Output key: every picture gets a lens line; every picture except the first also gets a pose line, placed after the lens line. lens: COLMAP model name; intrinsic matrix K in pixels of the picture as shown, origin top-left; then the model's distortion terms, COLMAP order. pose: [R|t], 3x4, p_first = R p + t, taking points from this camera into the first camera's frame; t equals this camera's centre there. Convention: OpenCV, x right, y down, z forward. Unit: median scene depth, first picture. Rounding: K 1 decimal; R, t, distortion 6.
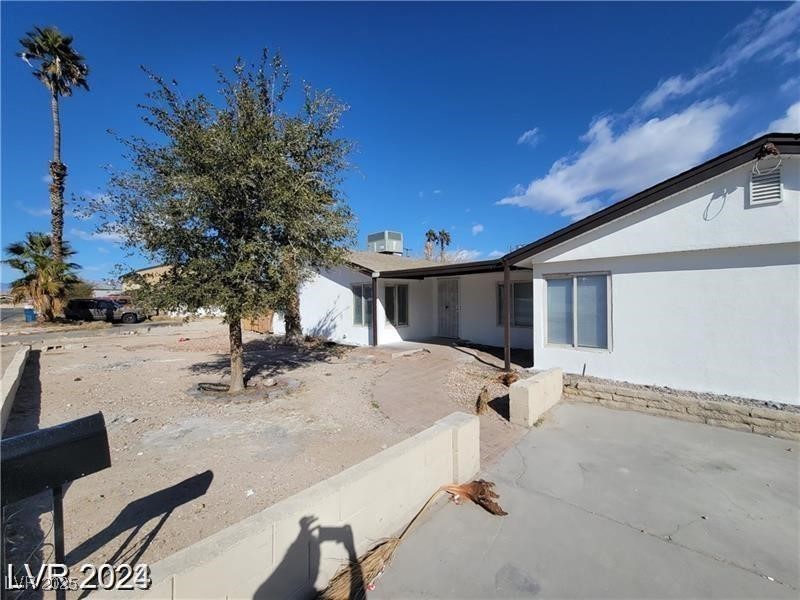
lens RADIAL K [[325.8, 0, 397.4], [0, 325.8, 301.0], [0, 0, 1]] dist [-0.007377, 0.001152]
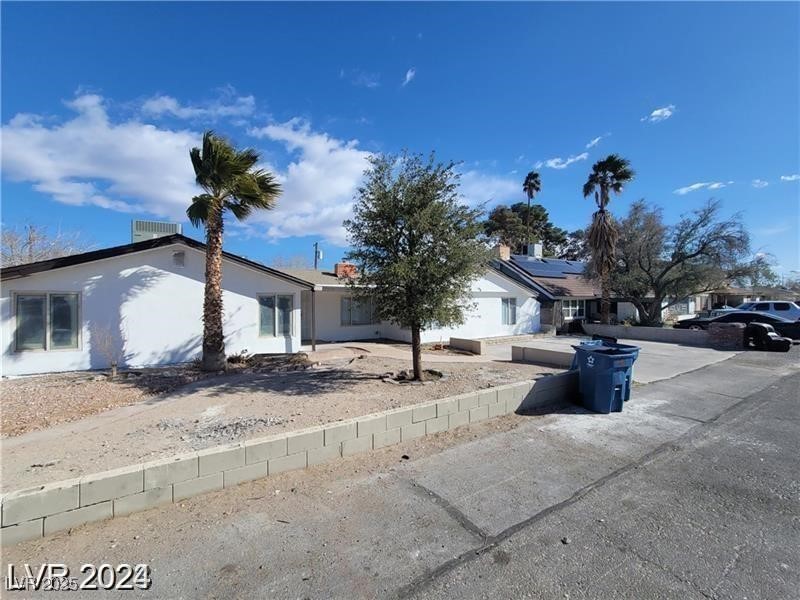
lens RADIAL K [[325.8, 0, 398.7], [0, 325.8, 298.8], [0, 0, 1]] dist [-0.007377, 0.001152]
pose [[0.255198, 0.010941, 0.966827, -1.926496], [0.003508, 0.999919, -0.012242, -0.052392], [-0.966882, 0.006516, 0.255139, 0.764358]]
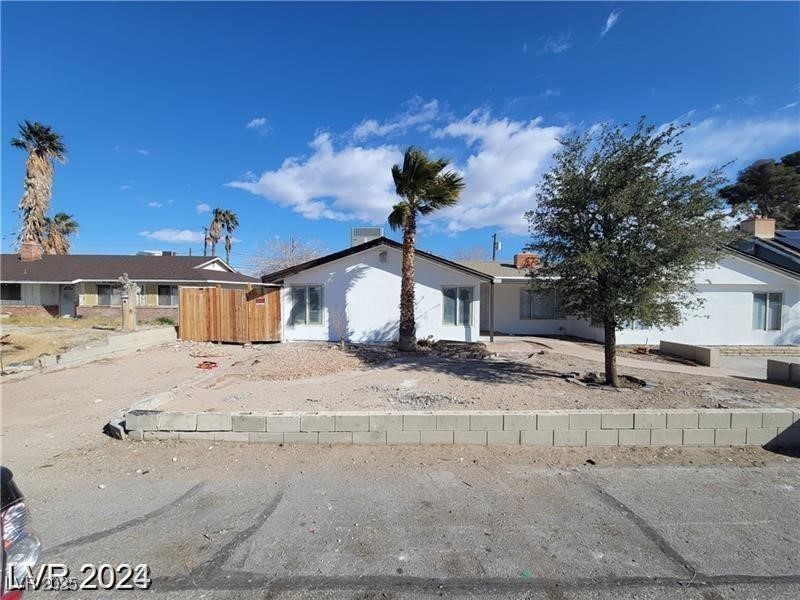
lens RADIAL K [[325.8, 0, 397.2], [0, 325.8, 298.2], [0, 0, 1]] dist [-0.007377, 0.001152]
pose [[0.711862, -0.001963, 0.702317, -1.987334], [-0.013213, 0.999782, 0.016187, -0.057692], [-0.702195, -0.020802, 0.711680, 0.744403]]
